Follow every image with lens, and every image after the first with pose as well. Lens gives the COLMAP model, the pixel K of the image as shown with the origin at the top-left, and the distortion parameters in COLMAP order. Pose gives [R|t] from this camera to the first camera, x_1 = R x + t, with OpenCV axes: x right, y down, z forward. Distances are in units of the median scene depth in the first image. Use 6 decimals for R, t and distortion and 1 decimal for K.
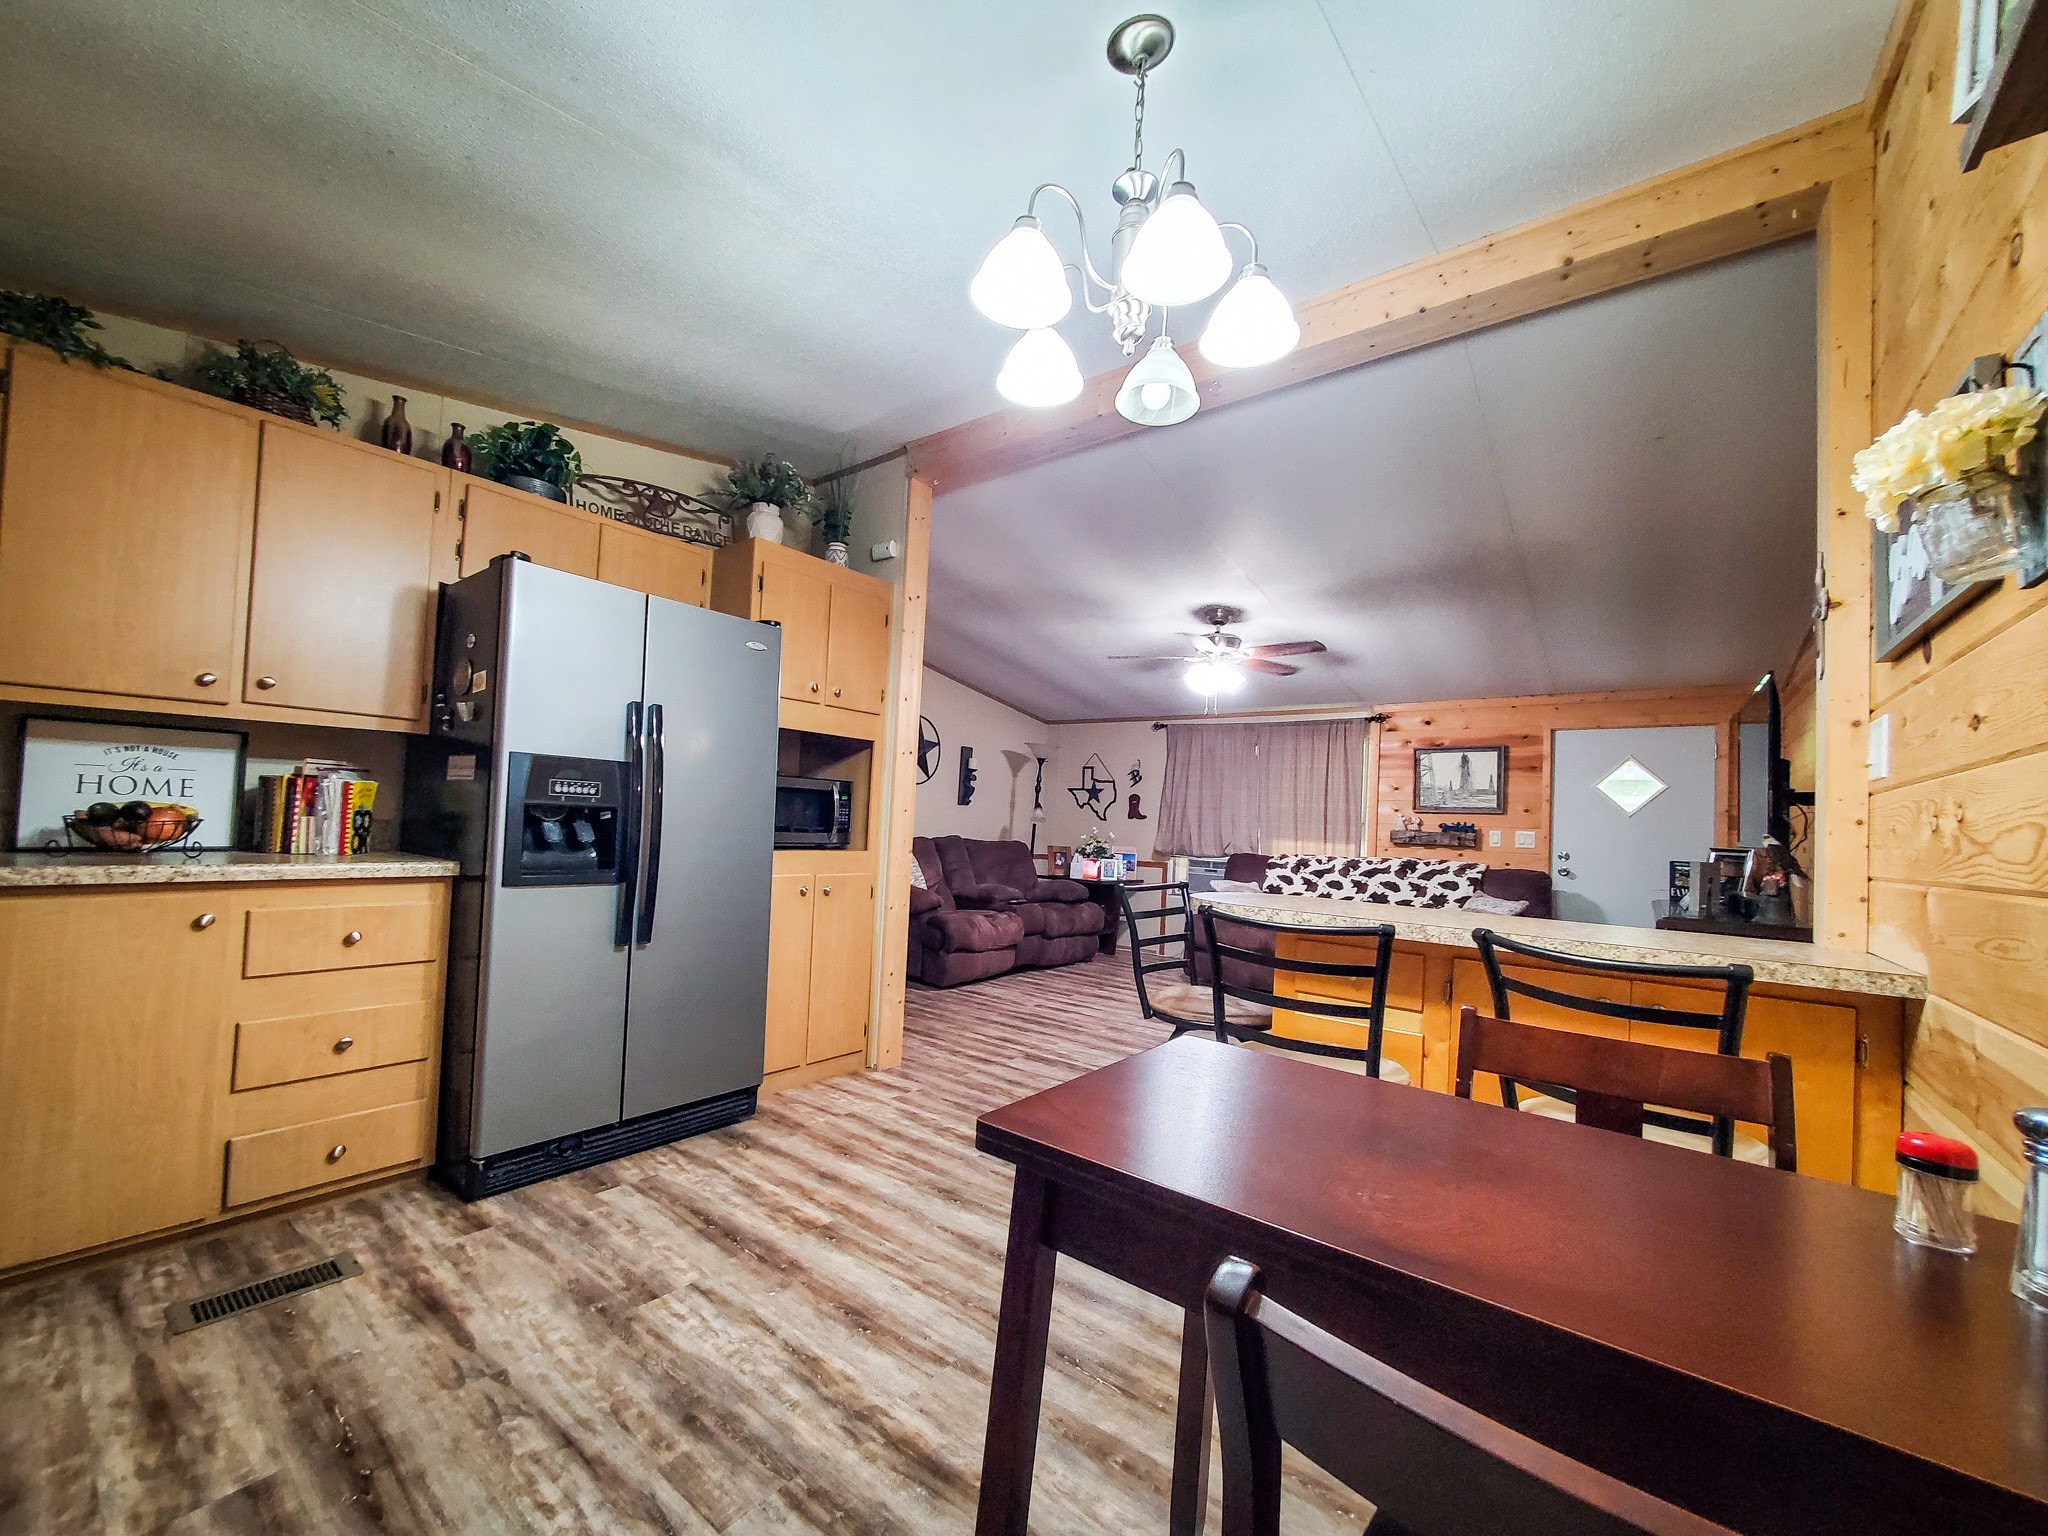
lens RADIAL K [[815.4, 0, 1003.4], [0, 815.4, 789.3], [0, 0, 1]] dist [0.001183, -0.000065]
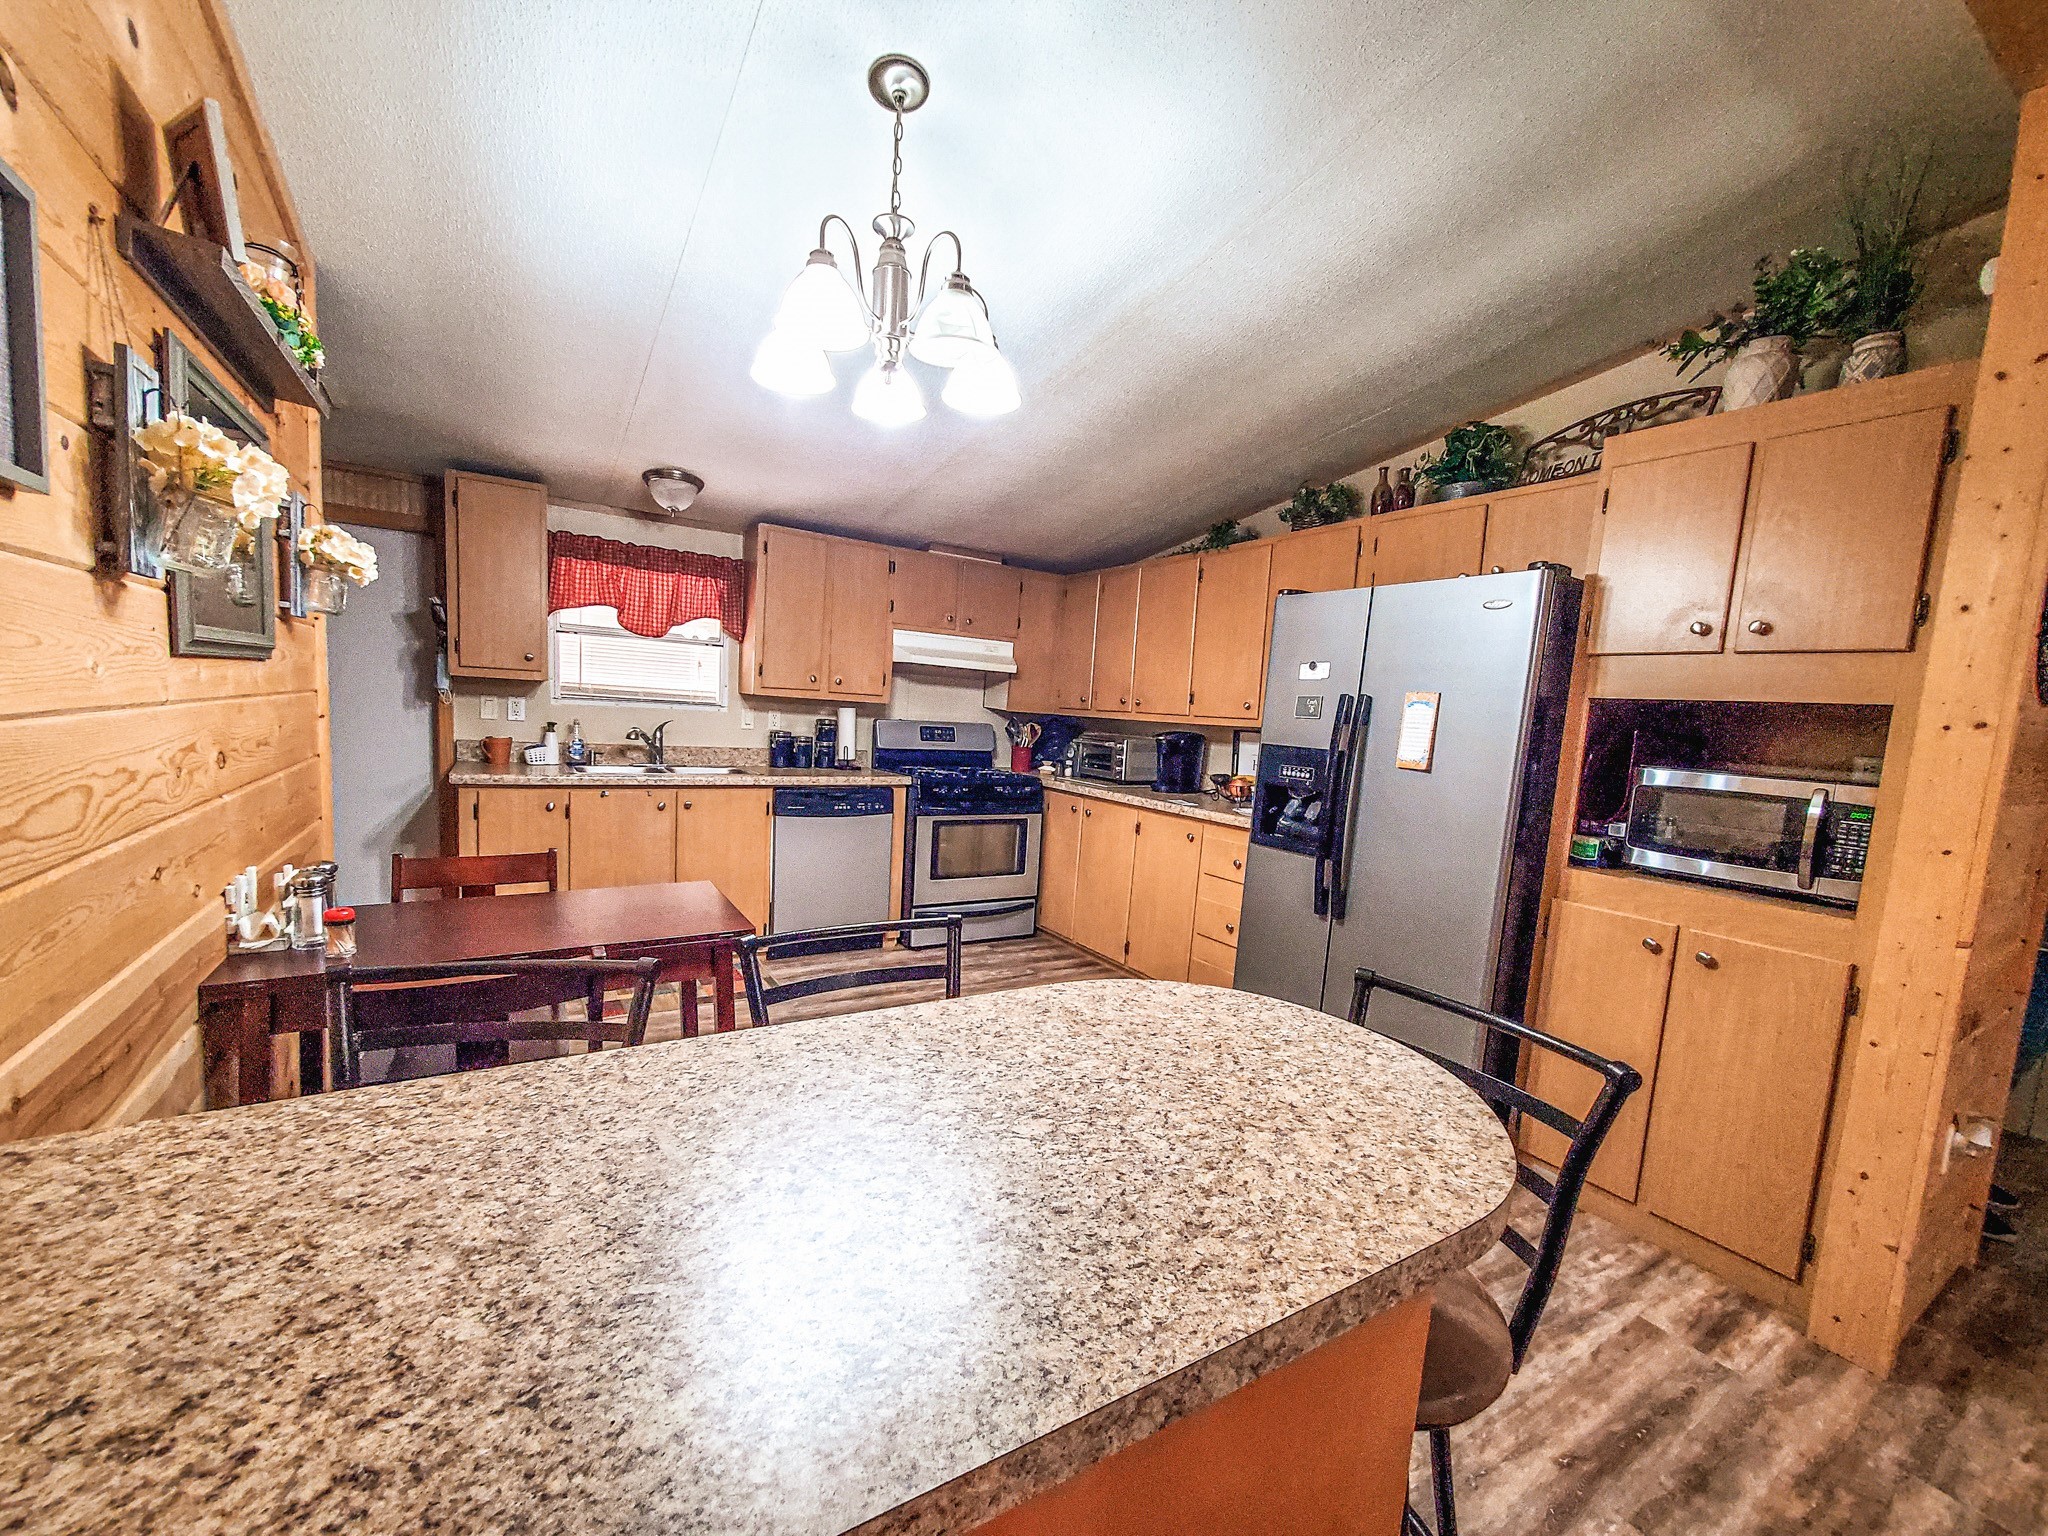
lens RADIAL K [[815.4, 0, 1011.4], [0, 815.4, 779.9], [0, 0, 1]] dist [0.001183, -0.000065]
pose [[-0.348193, 0.019203, -0.937226, 0.495958], [-0.036190, 0.998769, 0.033909, -0.011444], [0.936724, 0.045725, -0.347070, 0.666402]]
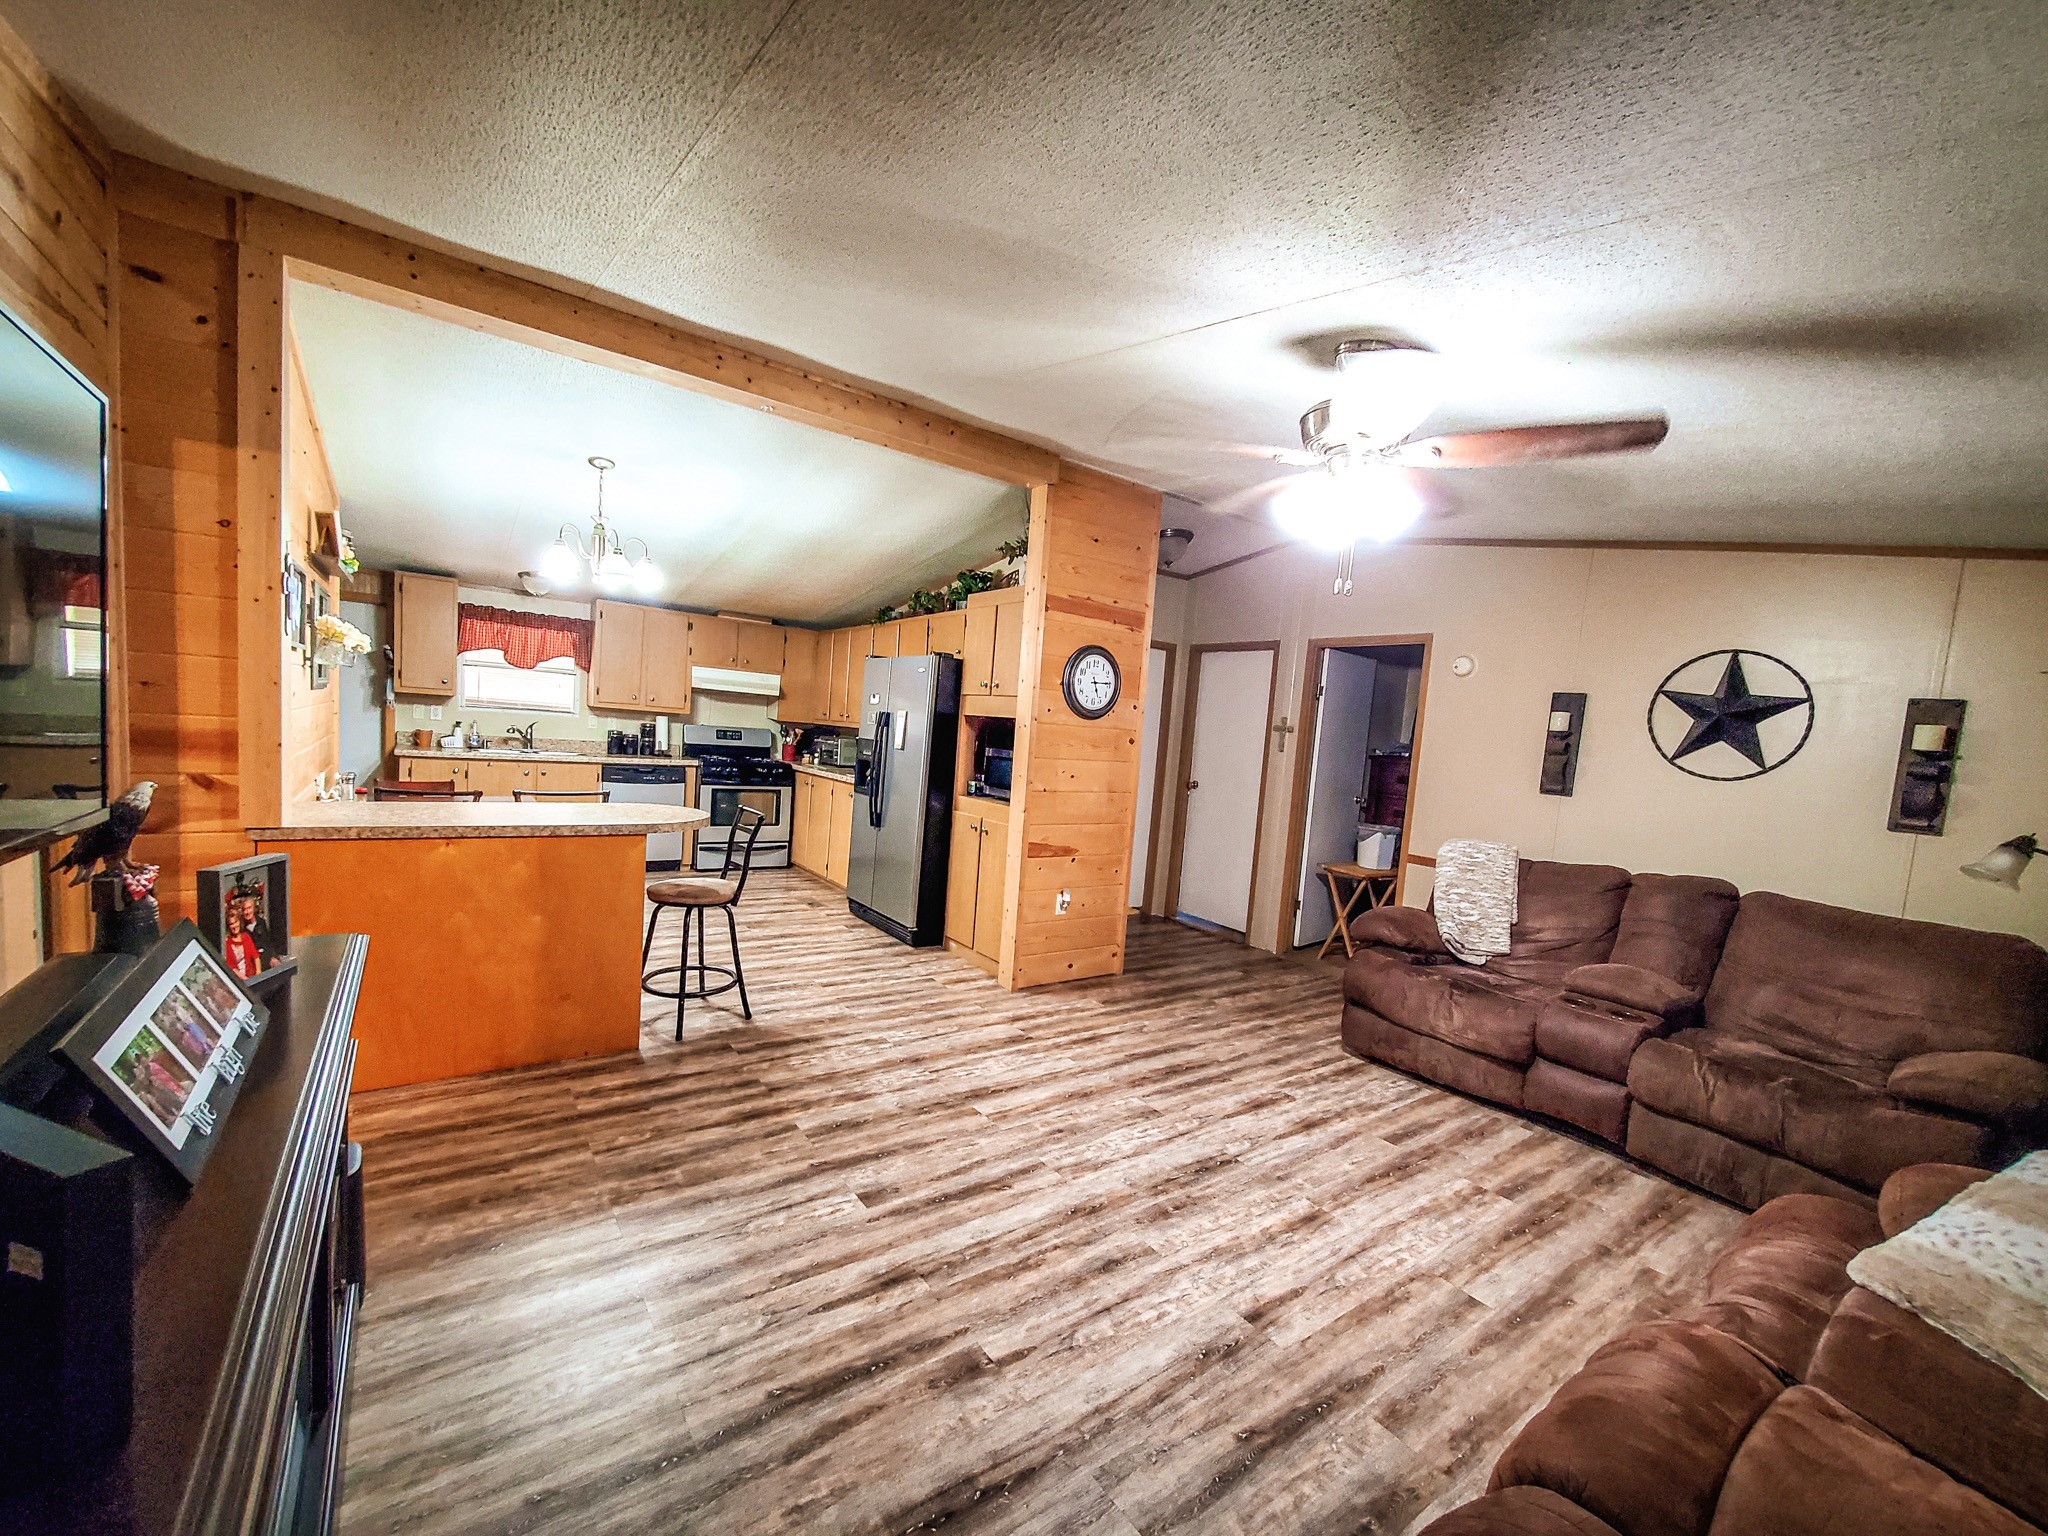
lens RADIAL K [[815.4, 0, 1013.6], [0, 815.4, 785.6], [0, 0, 1]] dist [0.001183, -0.000065]
pose [[-0.280119, 0.002204, -0.959963, 1.009126], [-0.048919, 0.998665, 0.016567, 0.019947], [0.958718, 0.051601, -0.279637, 1.315647]]
